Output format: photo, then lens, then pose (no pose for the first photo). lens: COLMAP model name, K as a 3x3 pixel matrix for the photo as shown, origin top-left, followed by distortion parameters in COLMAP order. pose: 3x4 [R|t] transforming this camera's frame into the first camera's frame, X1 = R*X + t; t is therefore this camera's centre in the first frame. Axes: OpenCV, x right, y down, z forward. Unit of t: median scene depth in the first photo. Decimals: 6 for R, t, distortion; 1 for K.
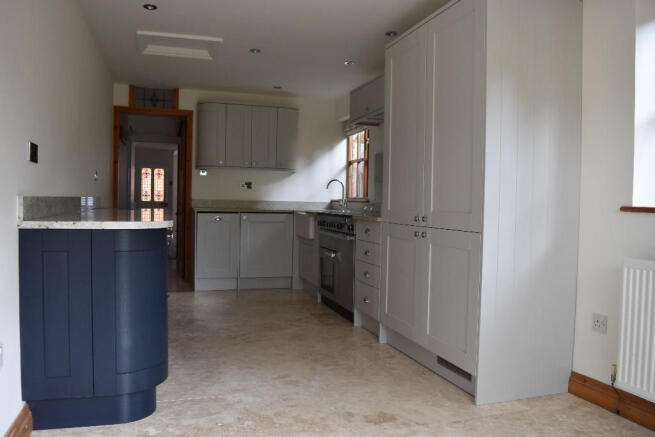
lens RADIAL K [[518.0, 0, 327.5], [0, 518.0, 218.5], [0, 0, 1]] dist [-0.085152, 0.005808]
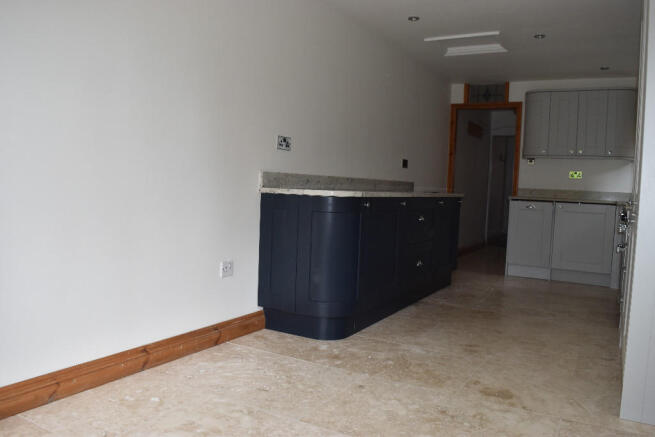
lens RADIAL K [[518.0, 0, 327.5], [0, 518.0, 218.5], [0, 0, 1]] dist [-0.085152, 0.005808]
pose [[0.667369, 0.053965, -0.742769, 0.544195], [-0.051783, 0.998320, 0.026006, 0.036601], [0.742924, 0.021107, 0.669042, 0.071914]]
